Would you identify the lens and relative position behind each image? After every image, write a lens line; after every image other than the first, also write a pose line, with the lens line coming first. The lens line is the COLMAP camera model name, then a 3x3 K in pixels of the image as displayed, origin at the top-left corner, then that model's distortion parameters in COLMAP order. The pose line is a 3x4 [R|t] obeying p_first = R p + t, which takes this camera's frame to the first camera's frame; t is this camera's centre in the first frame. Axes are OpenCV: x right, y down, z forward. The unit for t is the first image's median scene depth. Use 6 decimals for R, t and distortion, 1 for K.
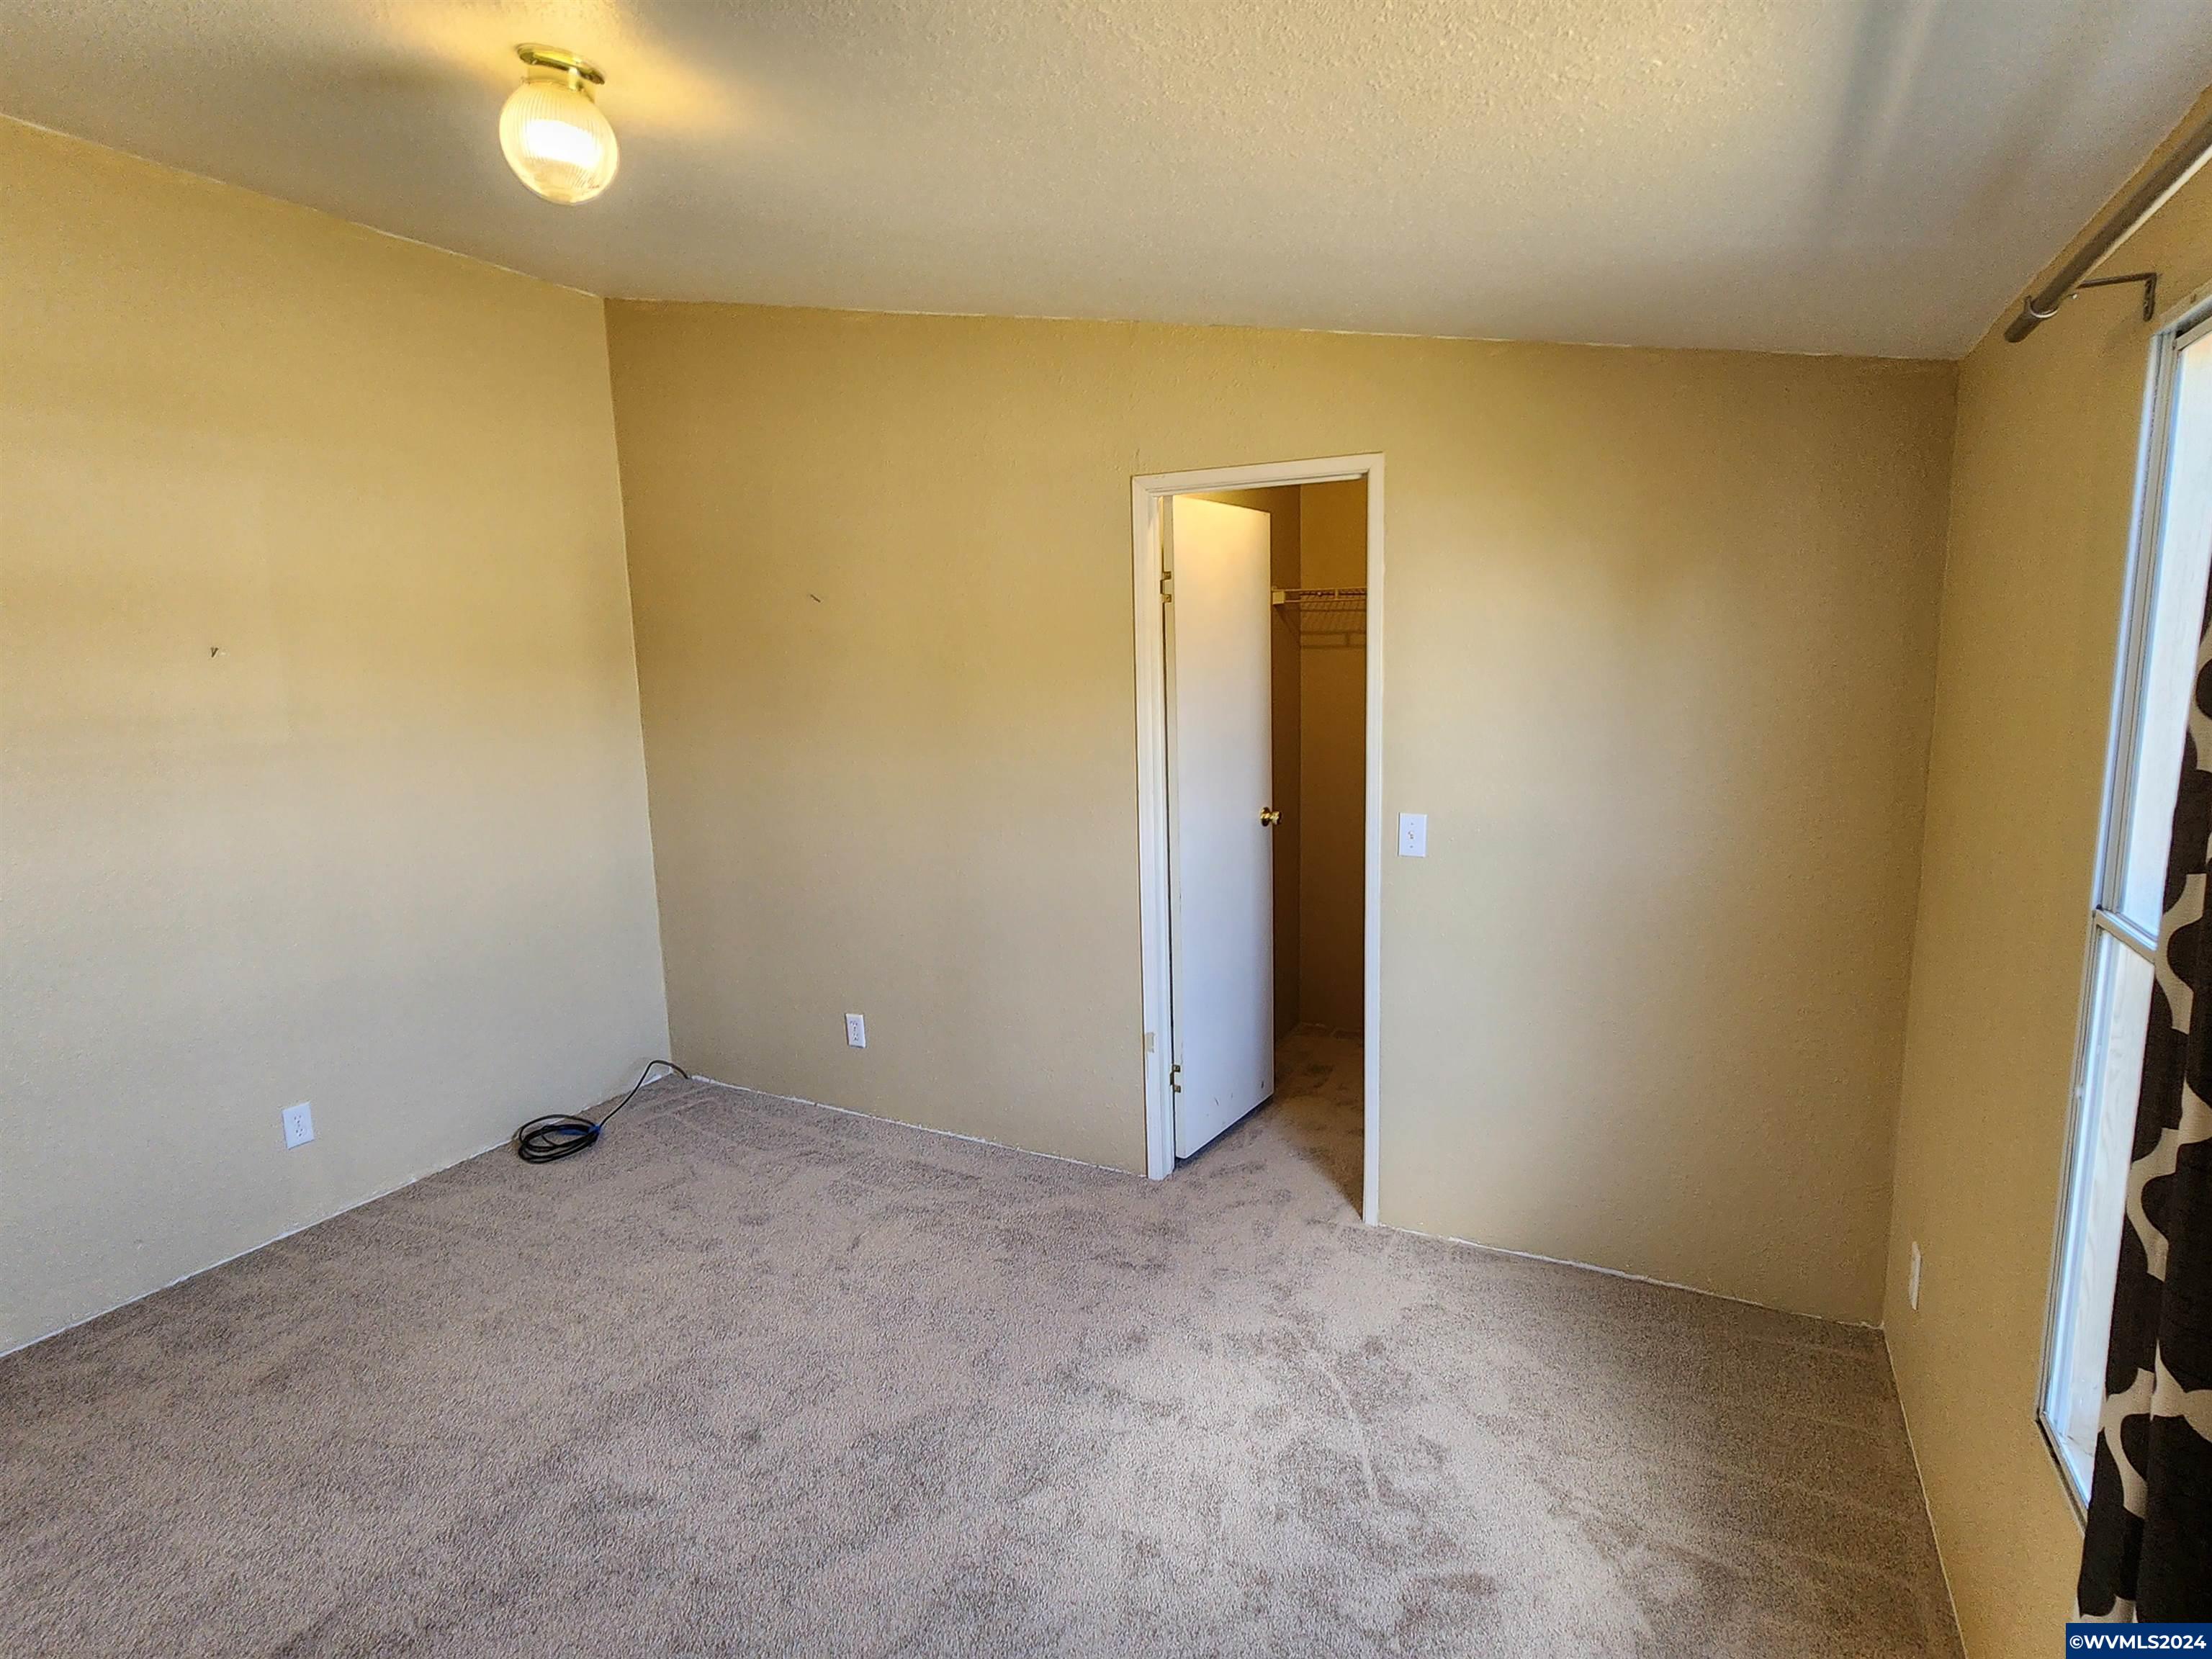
lens RADIAL K [[1156.2, 0, 1106.0], [0, 1156.2, 829.5], [0, 0, 1]] dist [0.001663, -0.001425]
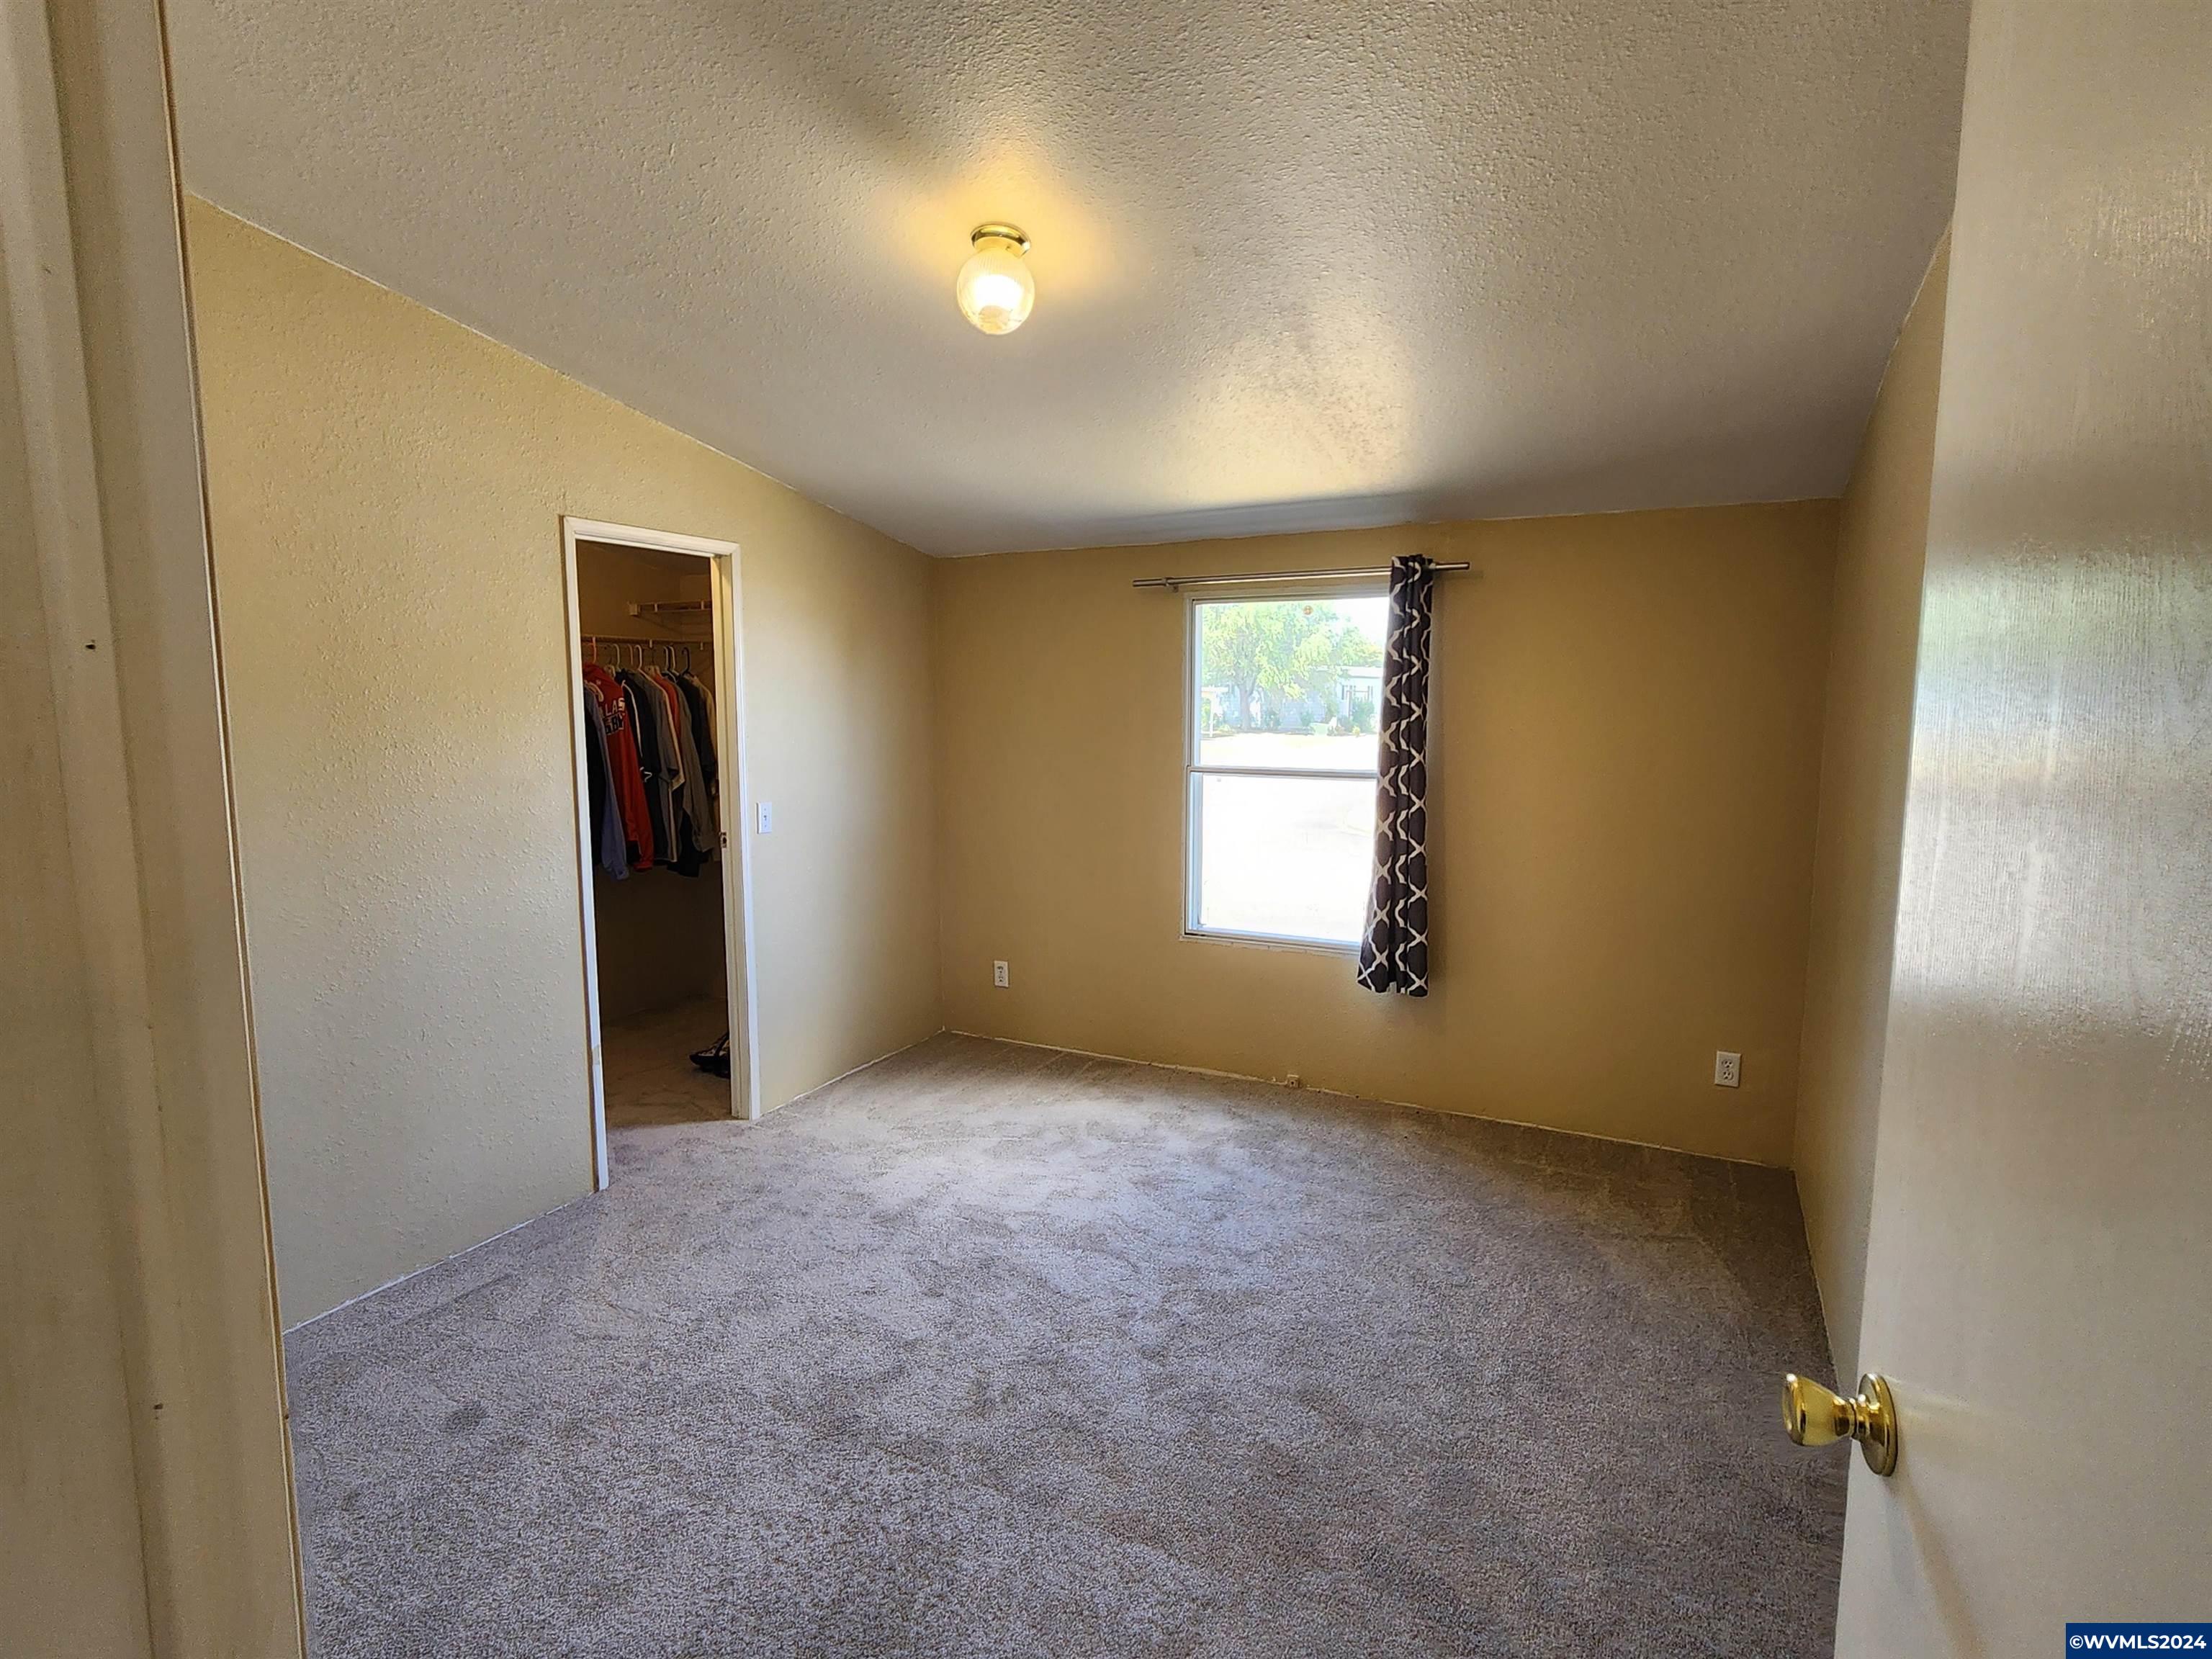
lens RADIAL K [[1156.2, 0, 1106.0], [0, 1156.2, 829.5], [0, 0, 1]] dist [0.001663, -0.001425]
pose [[-0.012503, -0.098188, 0.995089, -1.323993], [0.160533, 0.982061, 0.098919, -0.065523], [-0.986951, 0.160981, 0.003484, 0.669220]]
